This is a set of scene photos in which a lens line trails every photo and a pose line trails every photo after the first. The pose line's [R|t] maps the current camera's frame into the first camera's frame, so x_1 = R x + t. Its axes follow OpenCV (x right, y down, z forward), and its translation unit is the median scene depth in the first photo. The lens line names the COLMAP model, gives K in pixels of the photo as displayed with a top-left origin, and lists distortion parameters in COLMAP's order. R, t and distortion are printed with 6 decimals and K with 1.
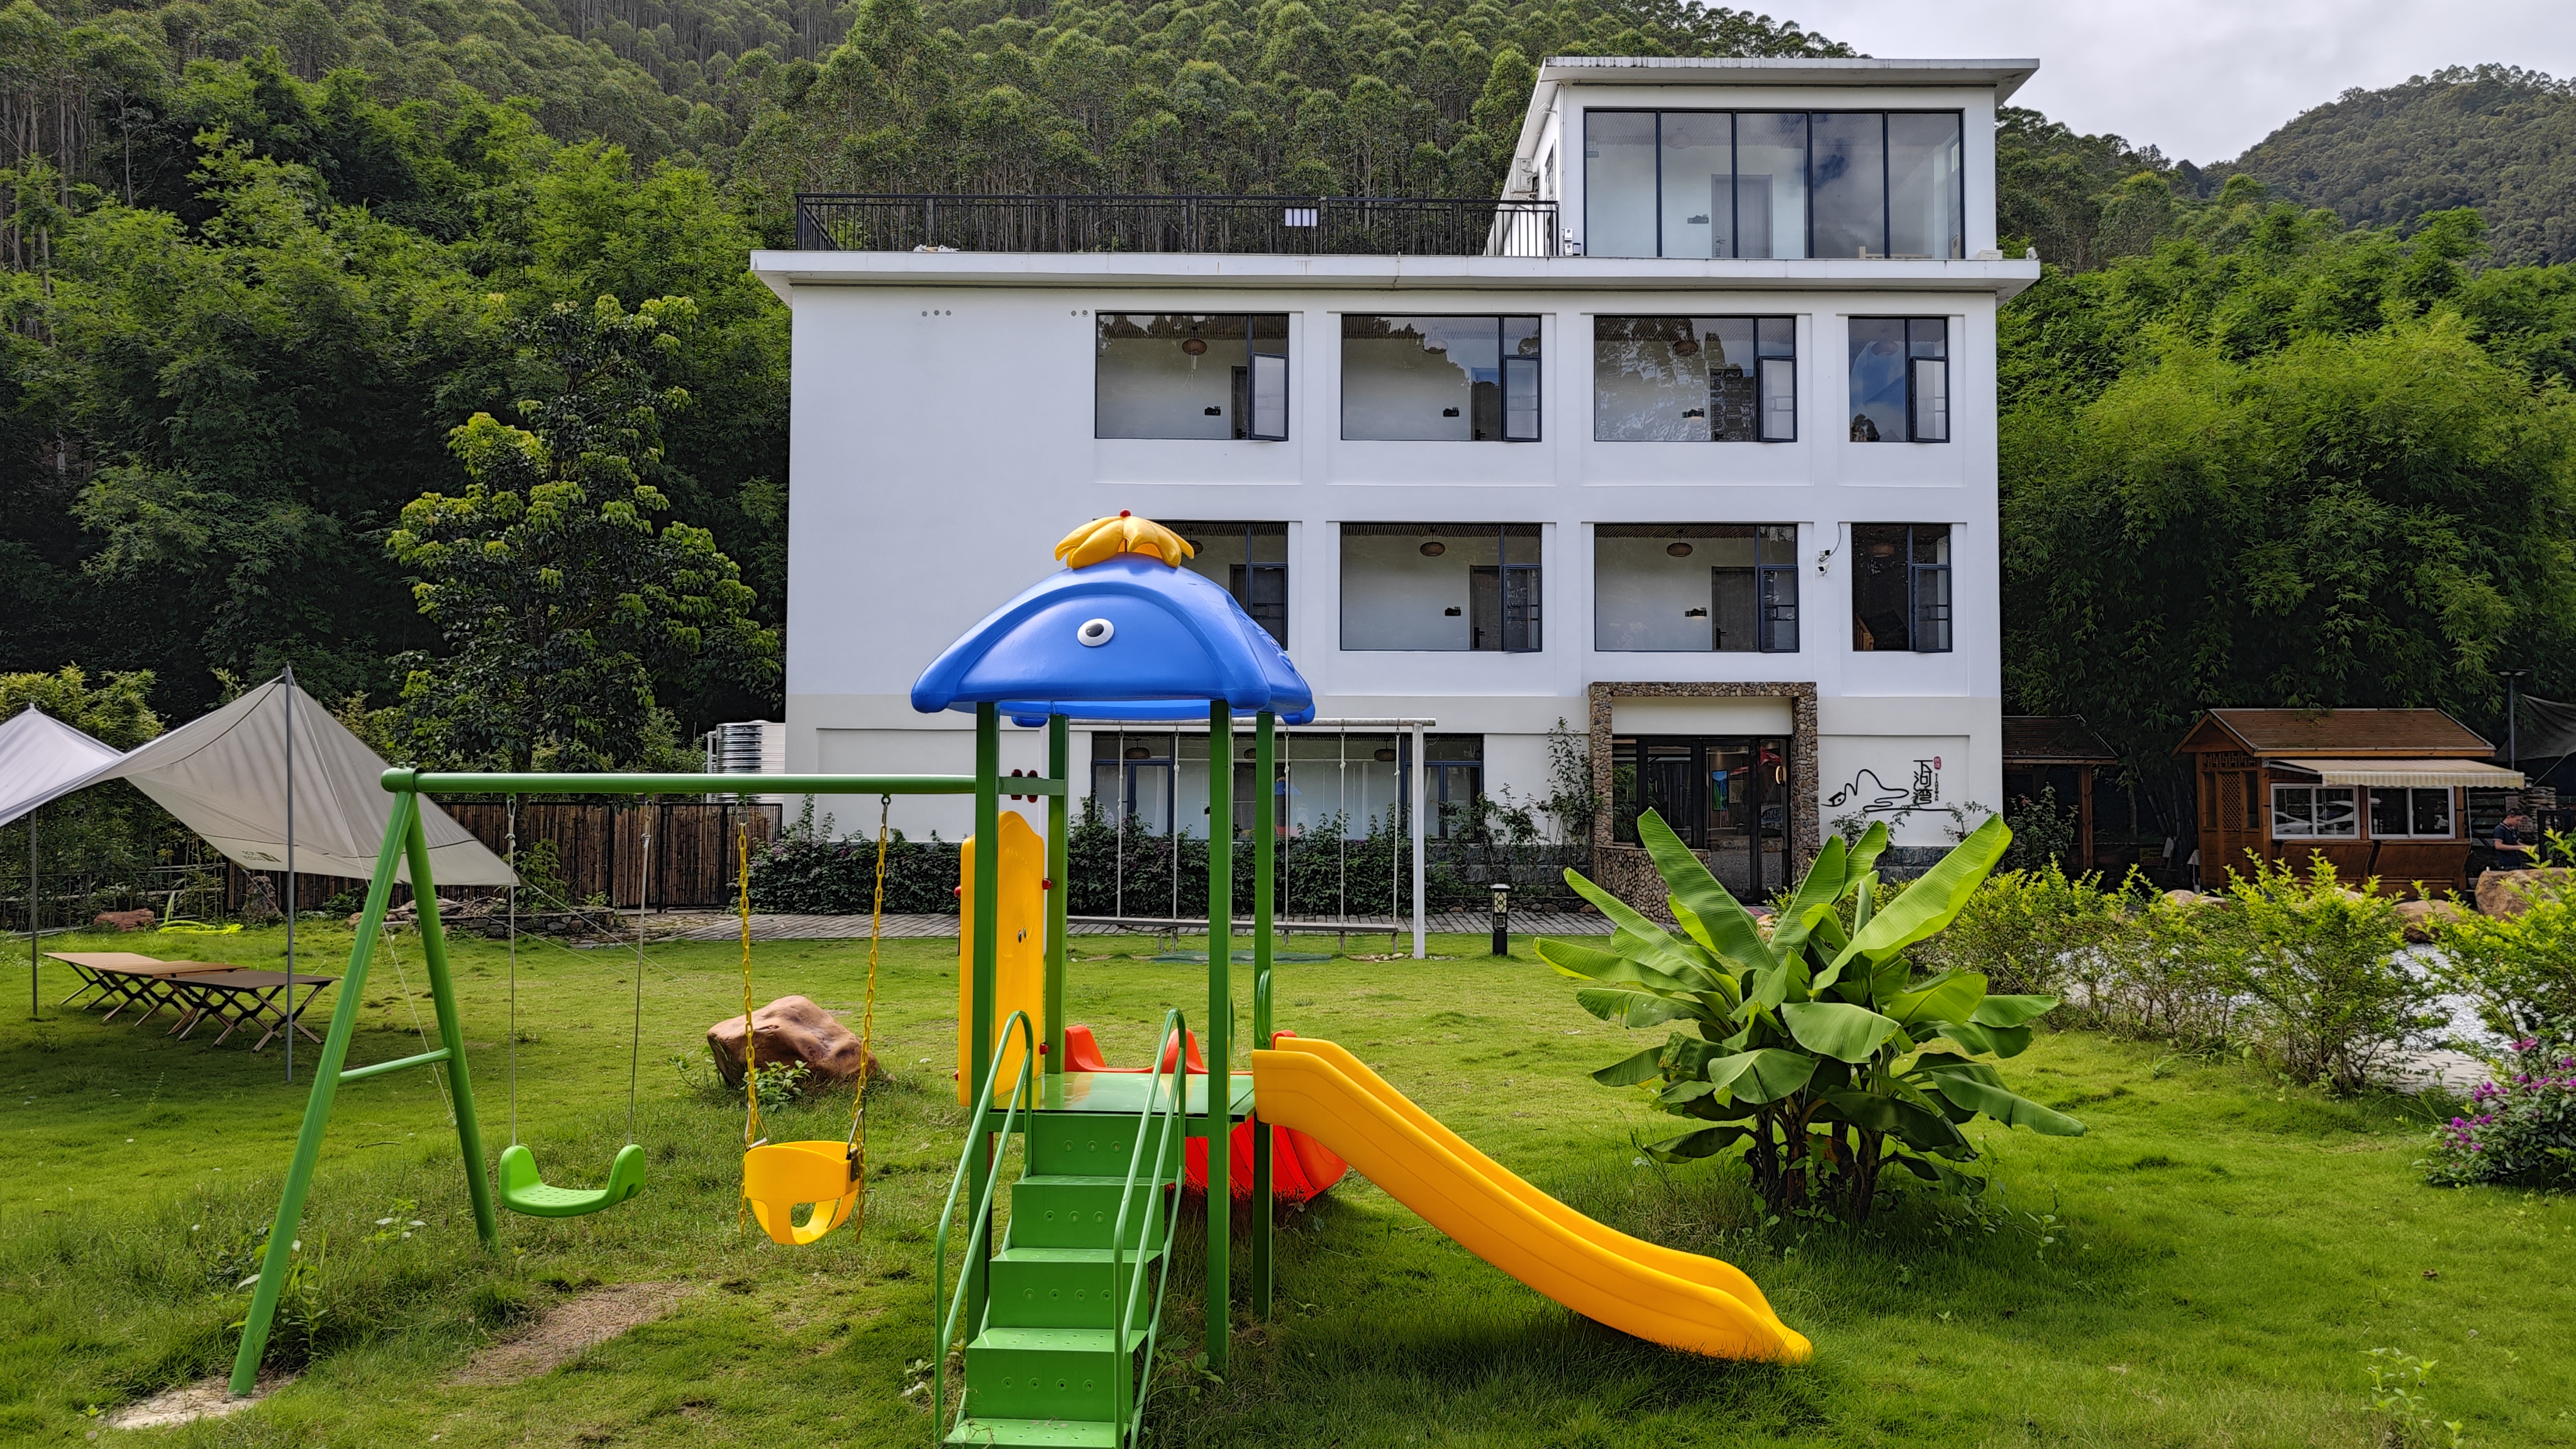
lens RADIAL K [[1736.6, 0, 1312.3], [0, 1736.6, 714.7], [0, 0, 1]] dist [0.022755, -0.006274]
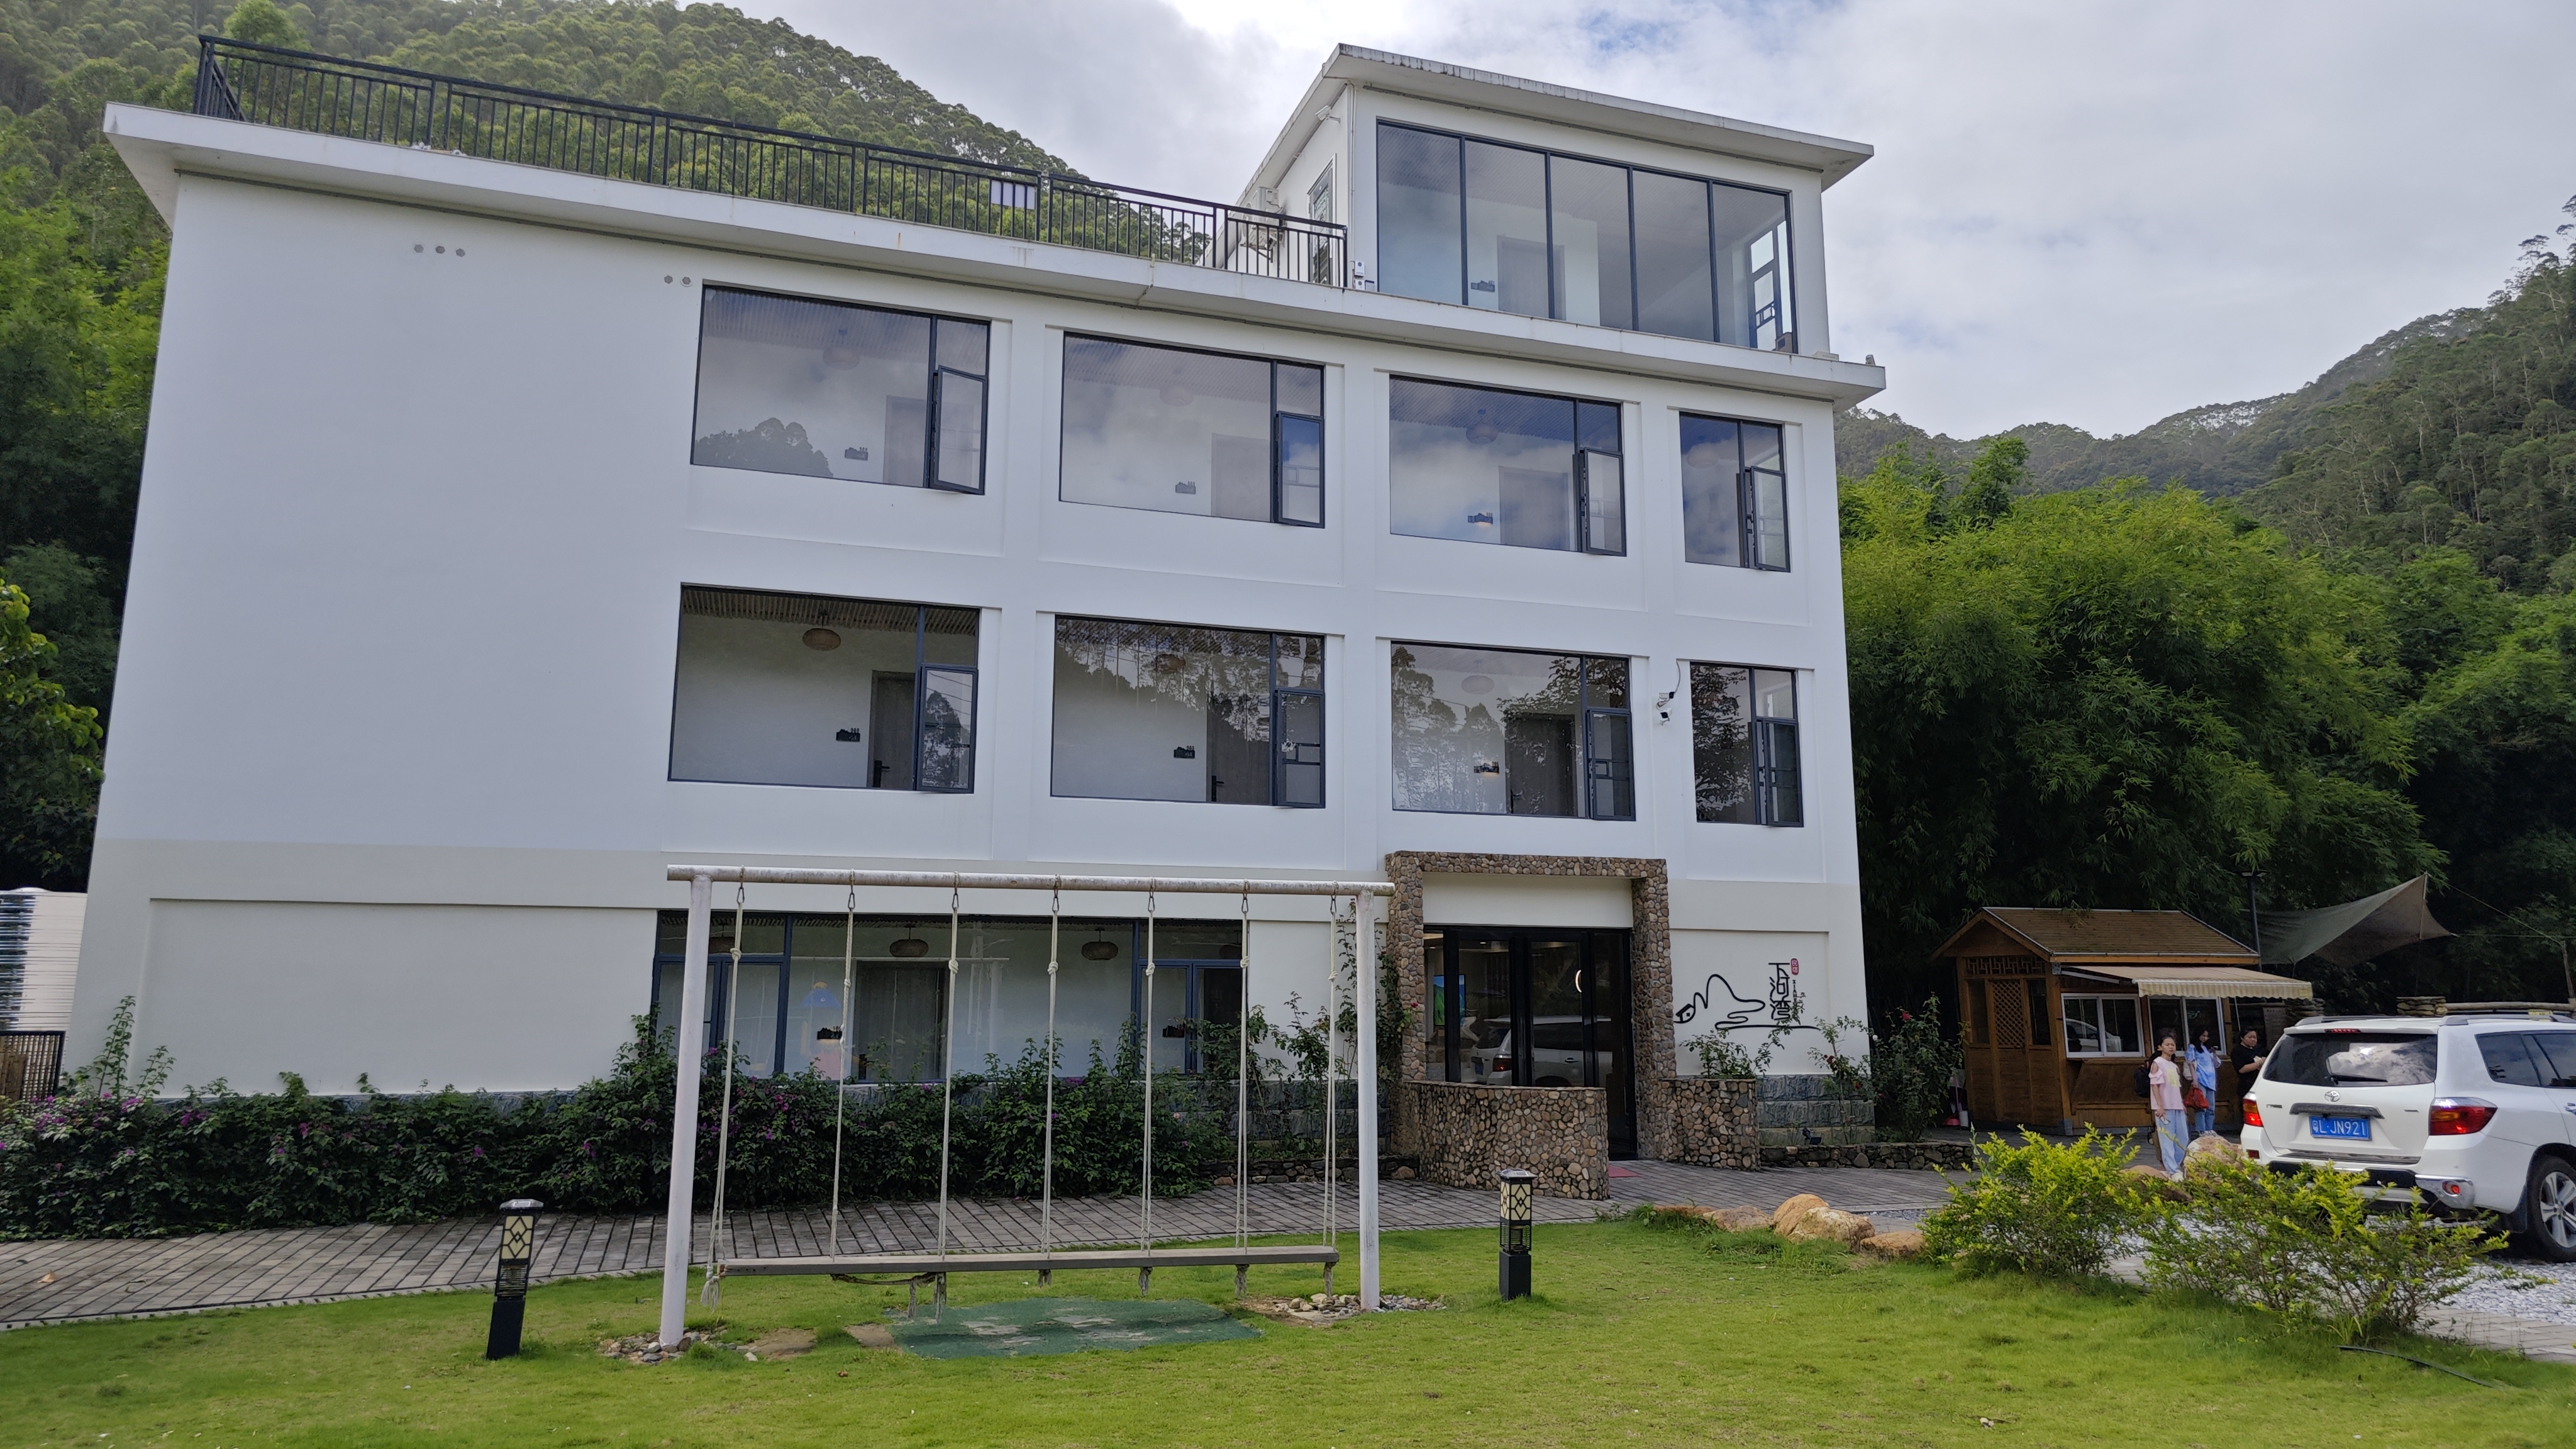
lens RADIAL K [[1736.6, 0, 1321.4], [0, 1736.6, 680.9], [0, 0, 1]] dist [0.022755, -0.006274]
pose [[0.946445, 0.057167, 0.317764, -0.103419], [-0.013564, 0.990371, -0.137774, 0.011053], [-0.322580, 0.126085, 0.938107, 0.310653]]
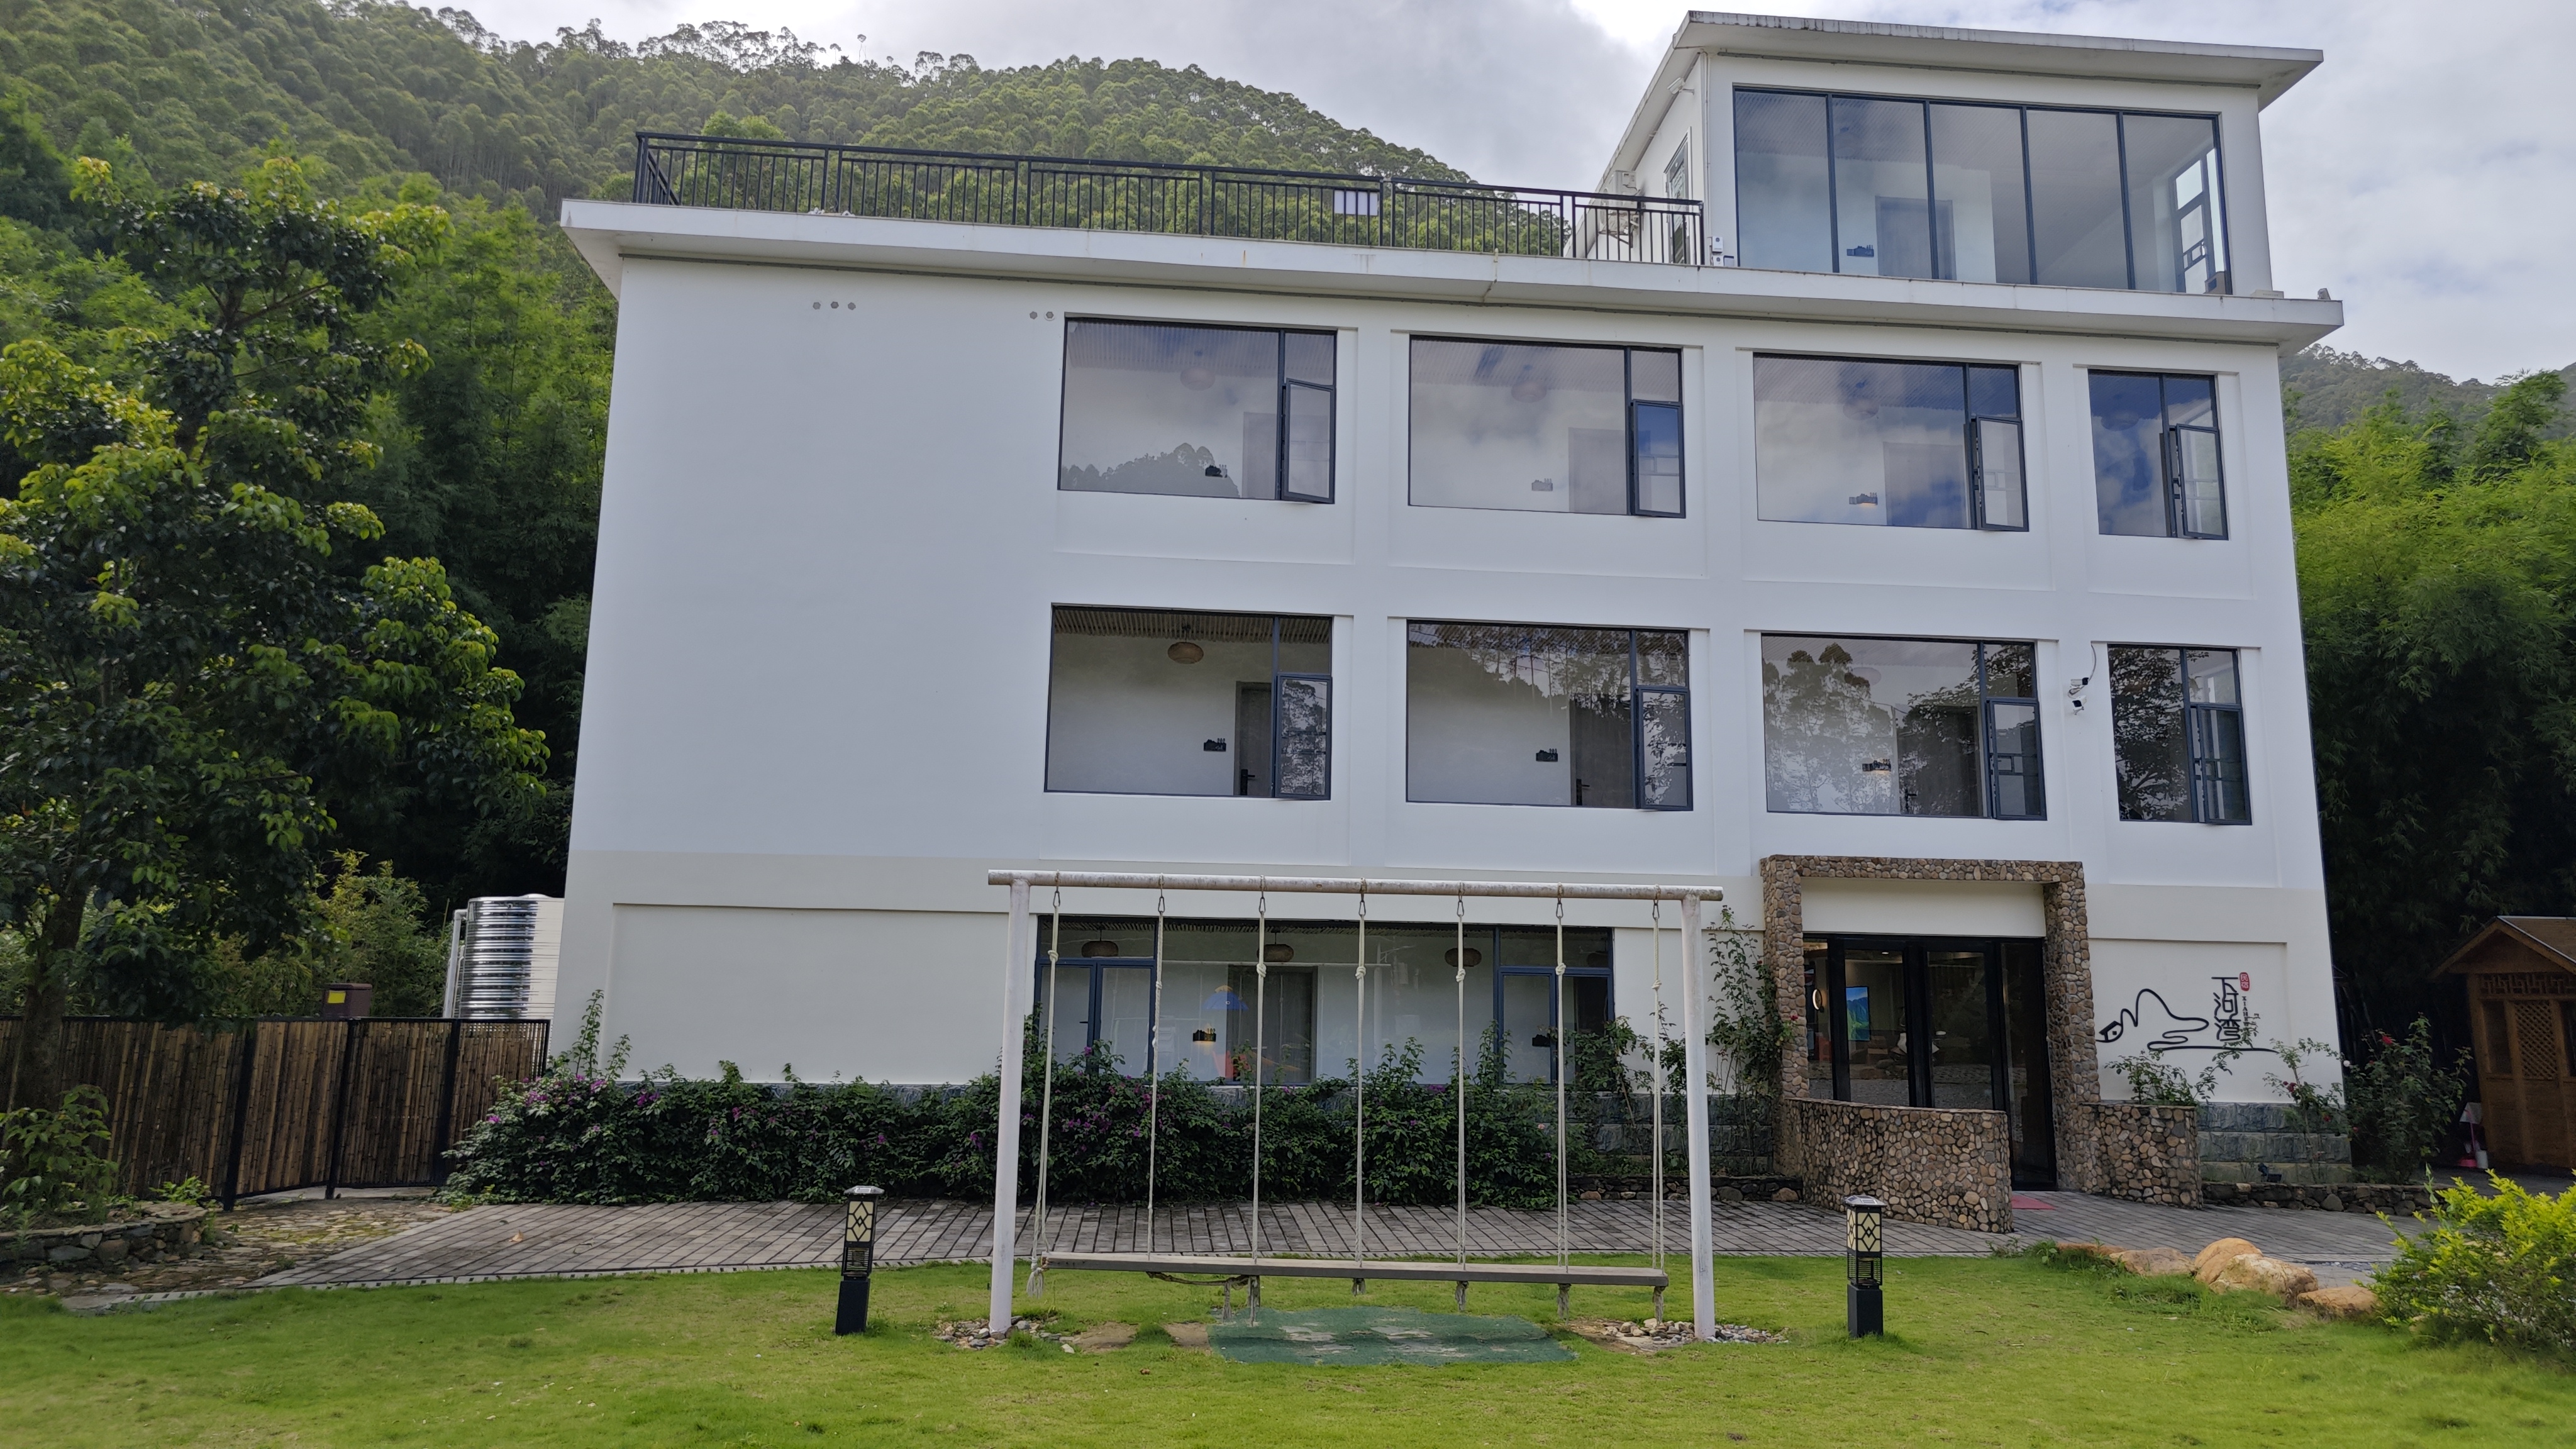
lens RADIAL K [[1736.6, 0, 1317.9], [0, 1736.6, 695.3], [0, 0, 1]] dist [0.022755, -0.006274]
pose [[0.996464, 0.026986, 0.079572, -0.074509], [-0.016416, 0.991297, -0.130617, 0.011381], [-0.082404, 0.128849, 0.988234, 0.316623]]
